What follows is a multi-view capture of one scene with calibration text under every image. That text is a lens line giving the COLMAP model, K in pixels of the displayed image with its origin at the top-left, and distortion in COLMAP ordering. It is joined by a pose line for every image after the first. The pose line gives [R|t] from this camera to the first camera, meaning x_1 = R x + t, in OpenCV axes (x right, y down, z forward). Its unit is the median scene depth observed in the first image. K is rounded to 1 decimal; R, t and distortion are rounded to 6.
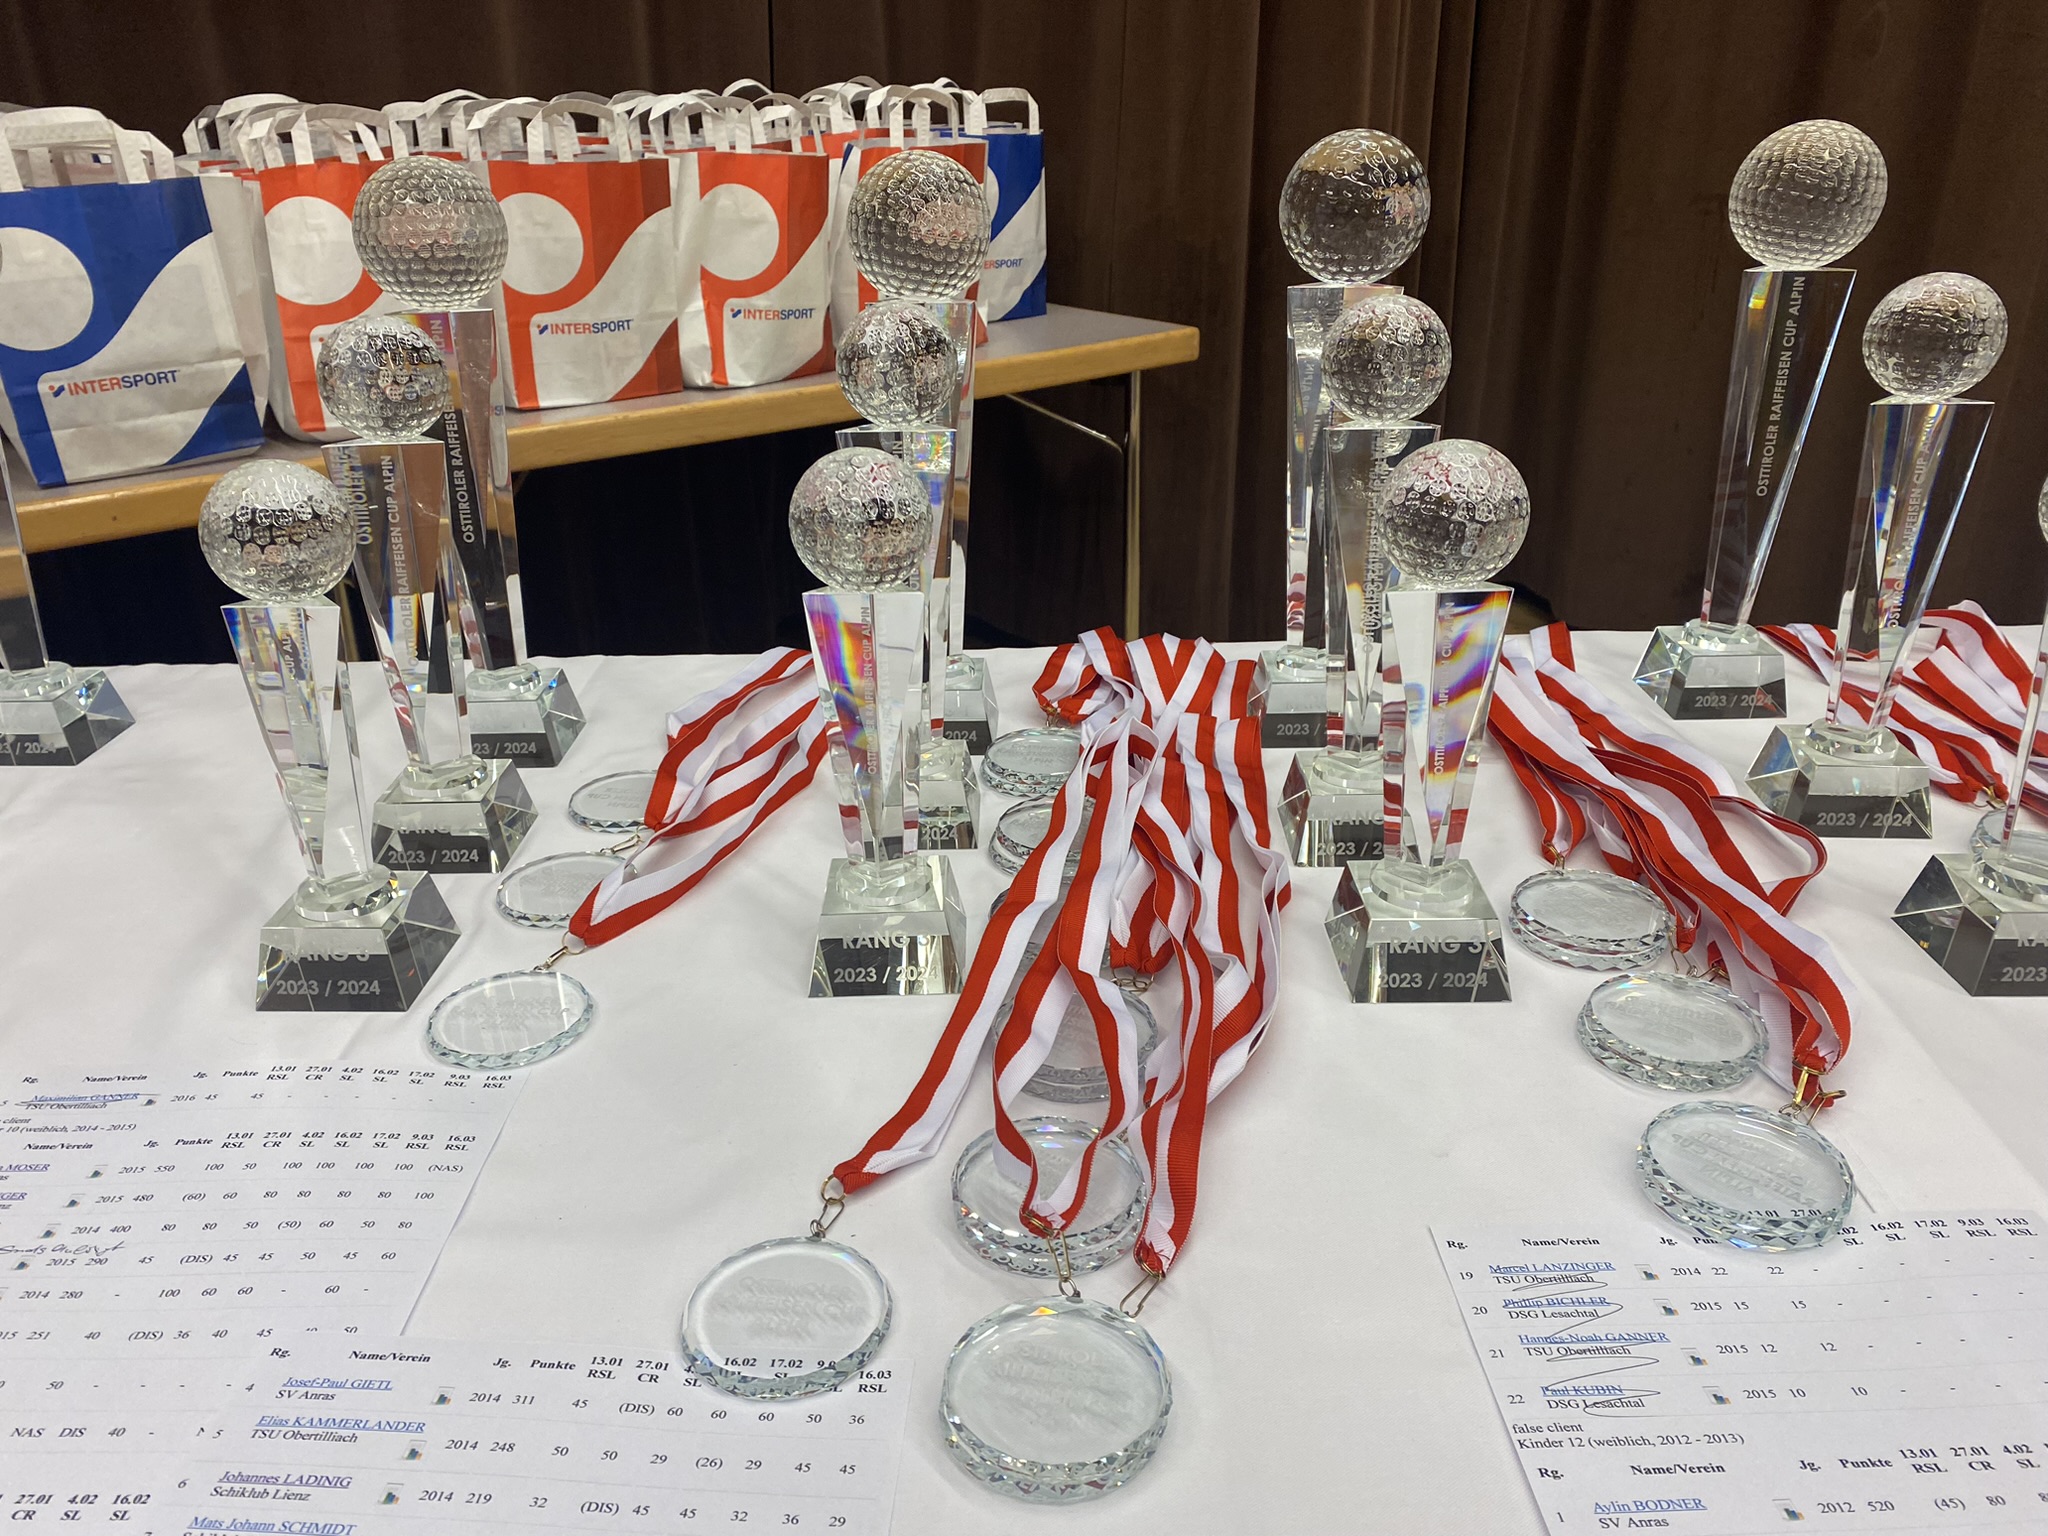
lens RADIAL K [[1561.9, 0, 1017.4], [0, 1561.9, 789.7], [0, 0, 1]] dist [0.020933, -0.008246]
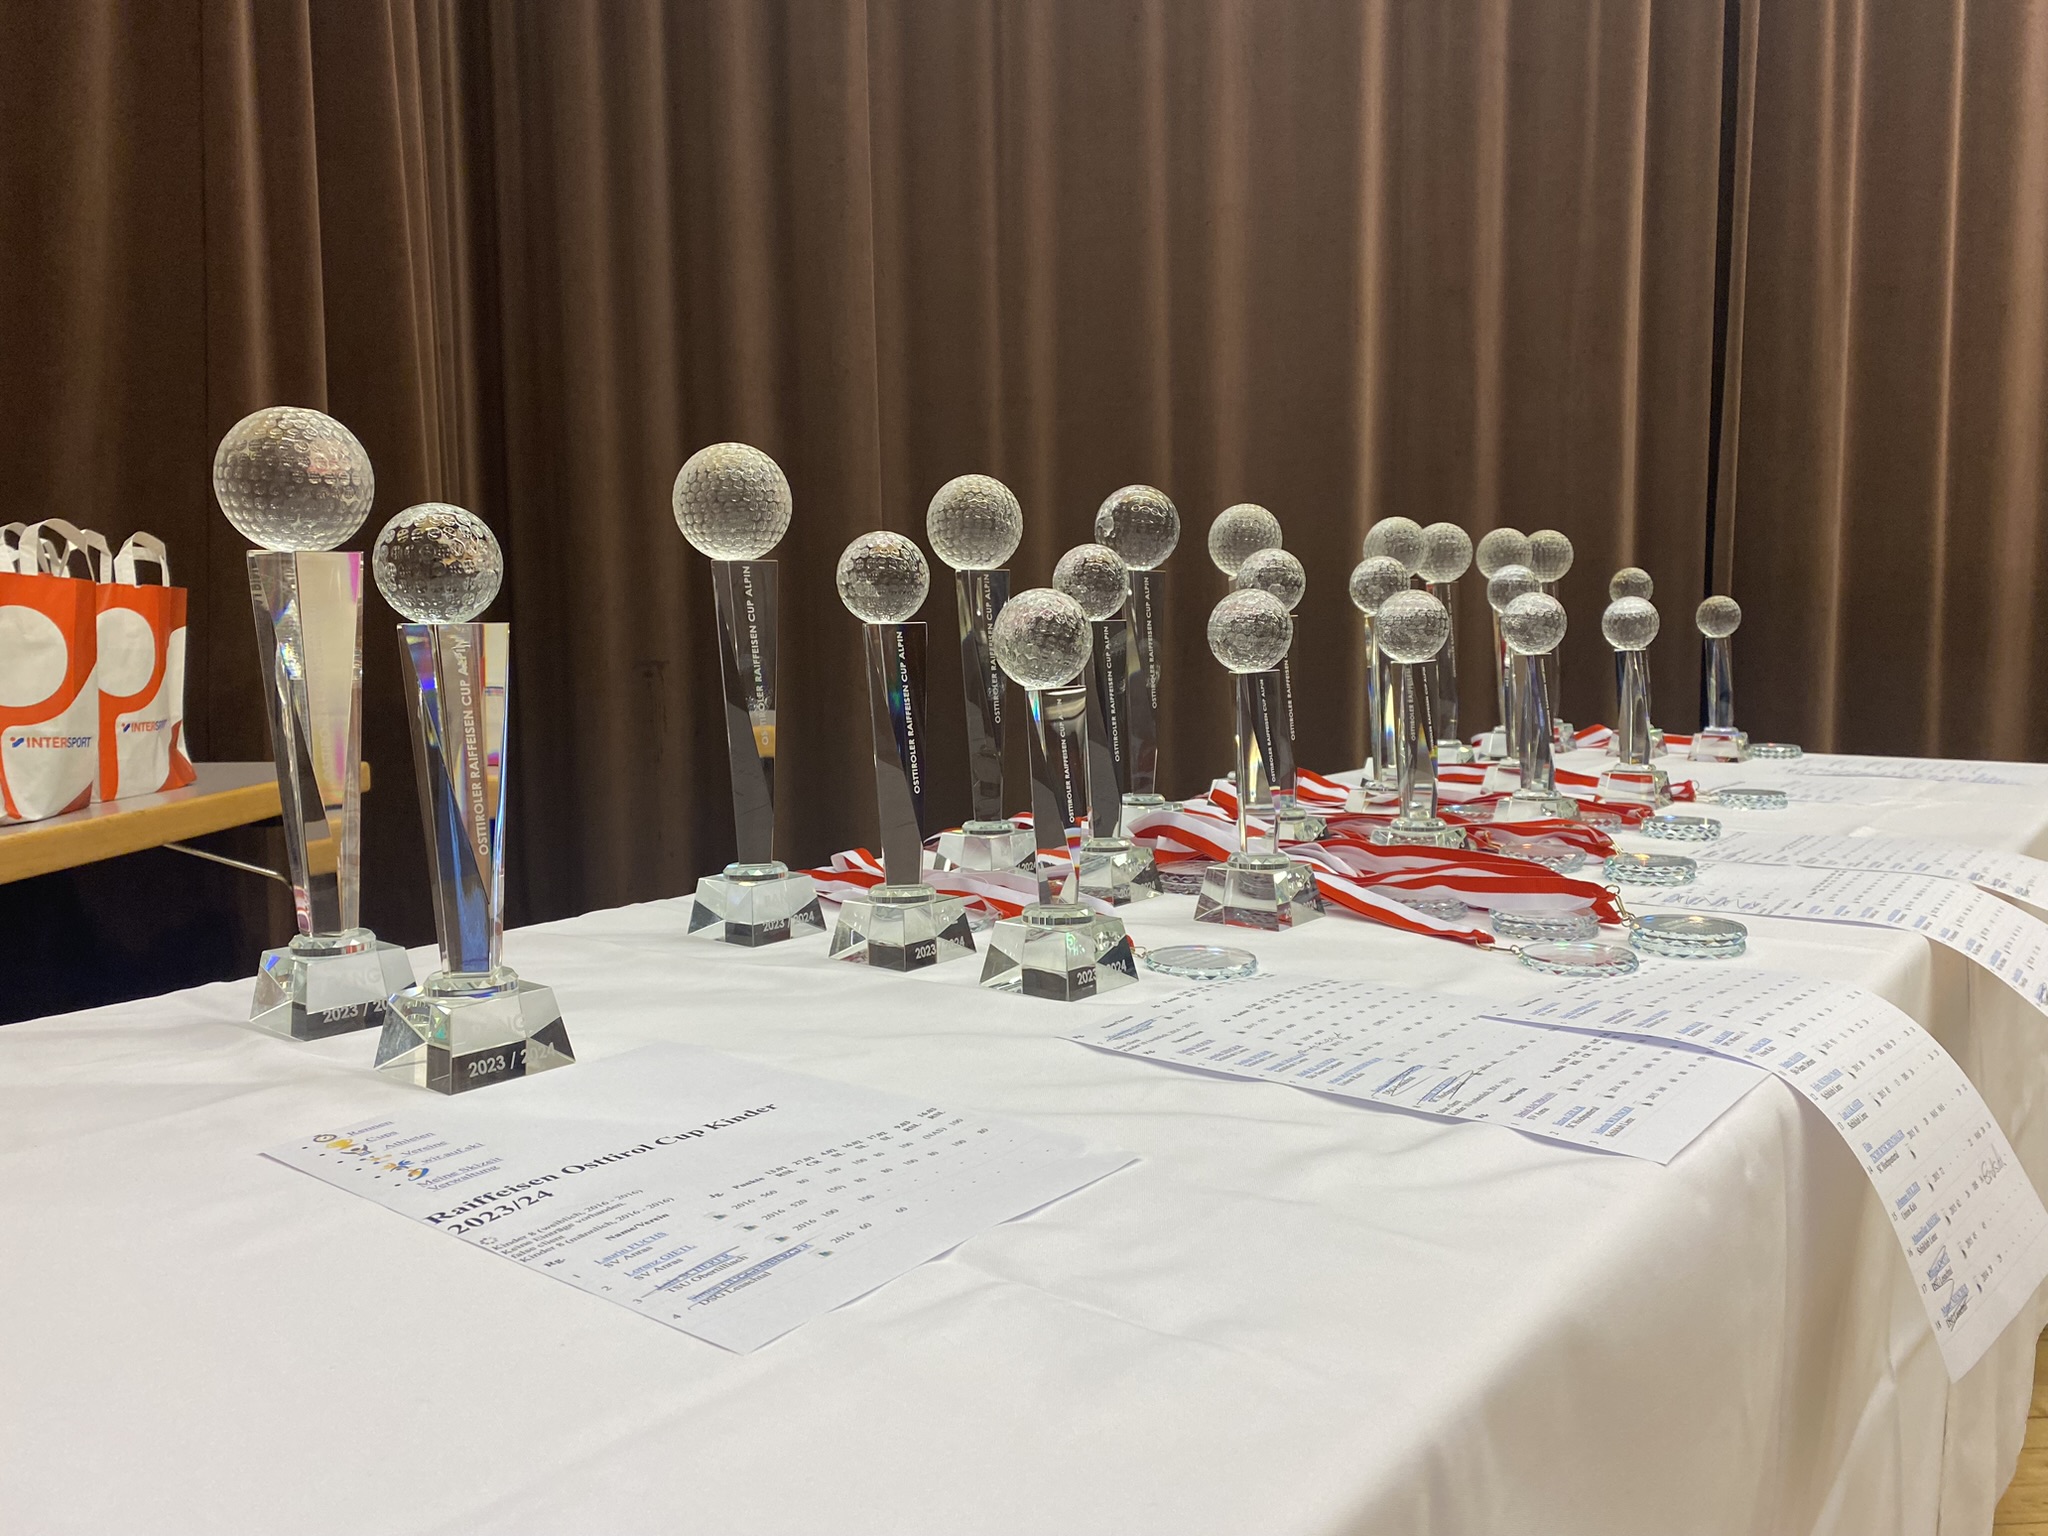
lens RADIAL K [[1561.9, 0, 1030.5], [0, 1561.9, 776.7], [0, 0, 1]] dist [0.020933, -0.008246]
pose [[0.625663, -0.067515, 0.777166, -0.523297], [0.329452, 0.925913, -0.184790, 0.068650], [-0.707112, 0.371655, 0.601553, 0.067359]]
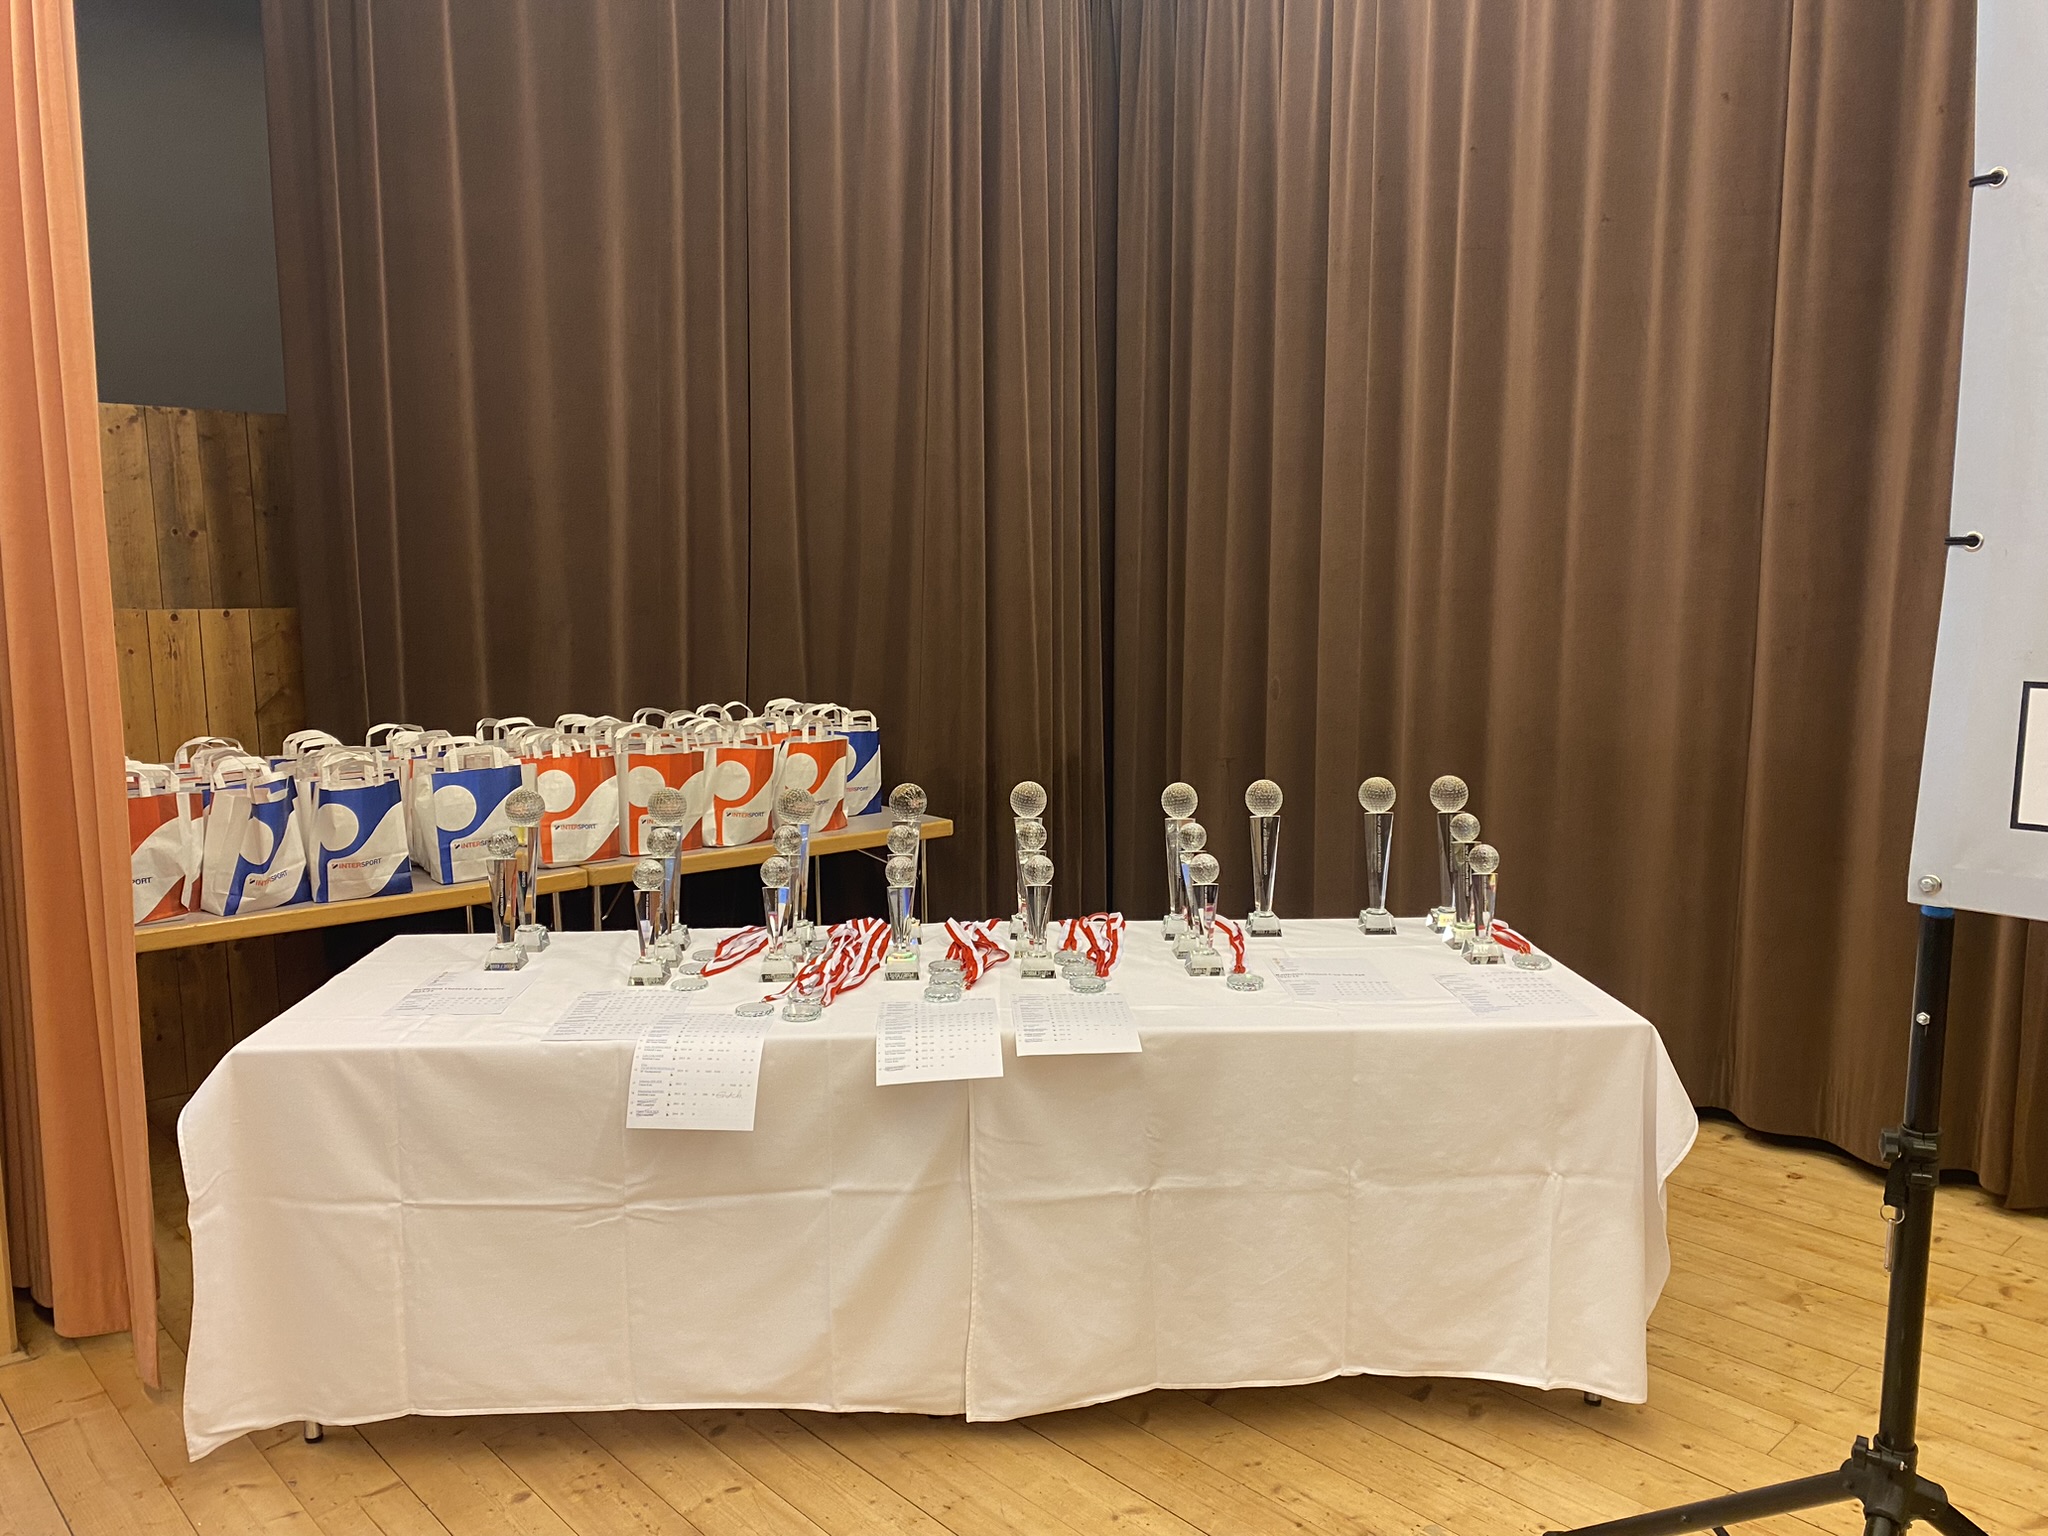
lens RADIAL K [[1561.9, 0, 1038.4], [0, 1561.9, 774.8], [0, 0, 1]] dist [0.020933, -0.008246]
pose [[0.998496, 0.008153, 0.054221, 0.139529], [0.008305, 0.954987, -0.296532, 0.306898], [-0.054198, 0.296536, 0.953483, -1.167860]]
